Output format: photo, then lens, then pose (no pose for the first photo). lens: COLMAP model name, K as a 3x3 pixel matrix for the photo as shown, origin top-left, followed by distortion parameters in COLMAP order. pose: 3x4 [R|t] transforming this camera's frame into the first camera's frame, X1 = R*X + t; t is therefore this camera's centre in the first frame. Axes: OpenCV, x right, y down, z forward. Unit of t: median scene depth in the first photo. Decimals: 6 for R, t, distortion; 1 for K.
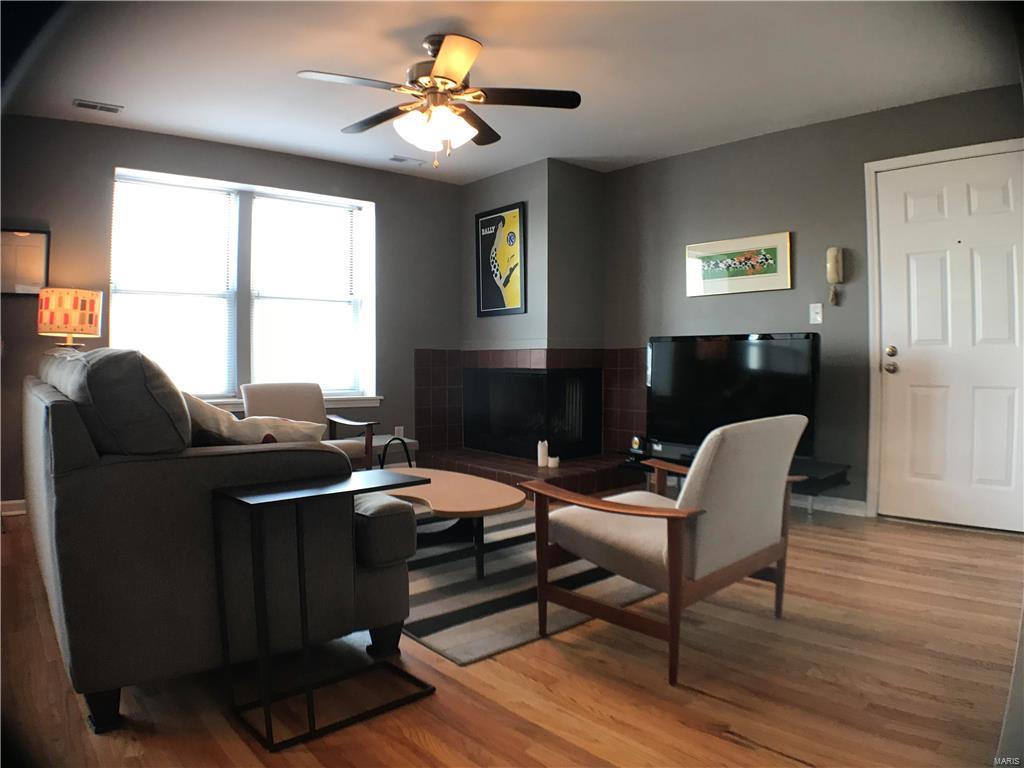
lens RADIAL K [[673.3, 0, 509.0], [0, 673.3, 383.4], [0, 0, 1]] dist [-0.160628, 0.004920]
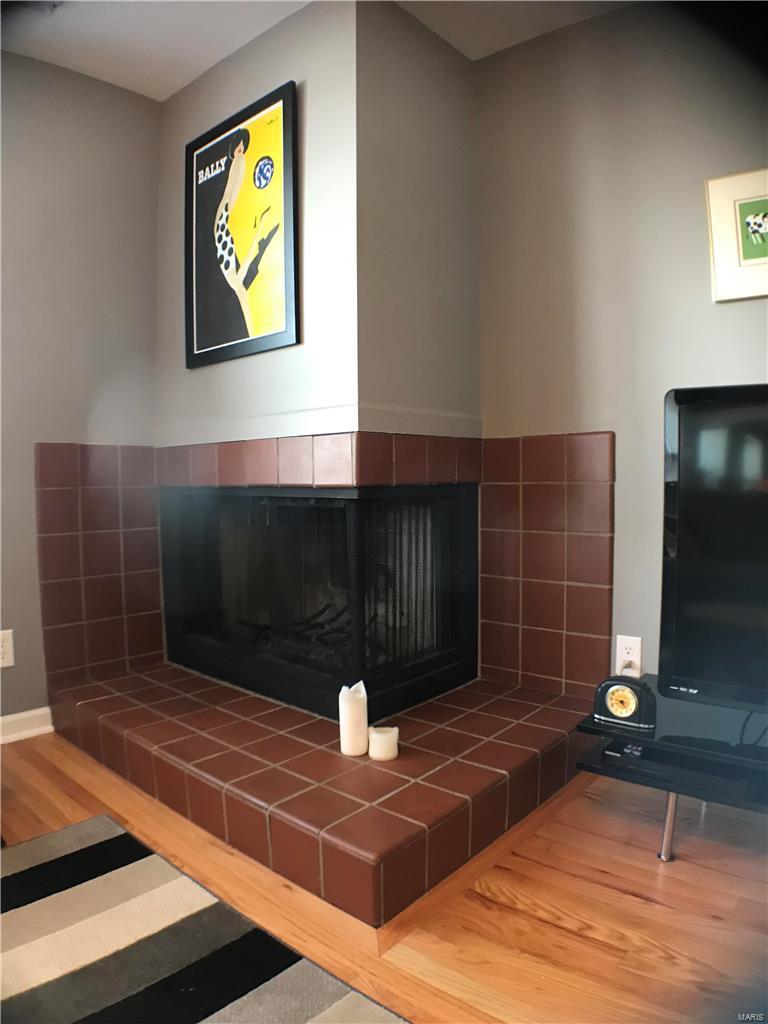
lens RADIAL K [[673.3, 0, 368.8], [0, 673.3, 517.8], [0, 0, 1]] dist [-0.160628, 0.004920]
pose [[0.991478, -0.018341, 0.128975, 0.013220], [0.015290, 0.999580, 0.024607, -0.012077], [-0.129372, -0.022426, 0.991343, 0.594157]]
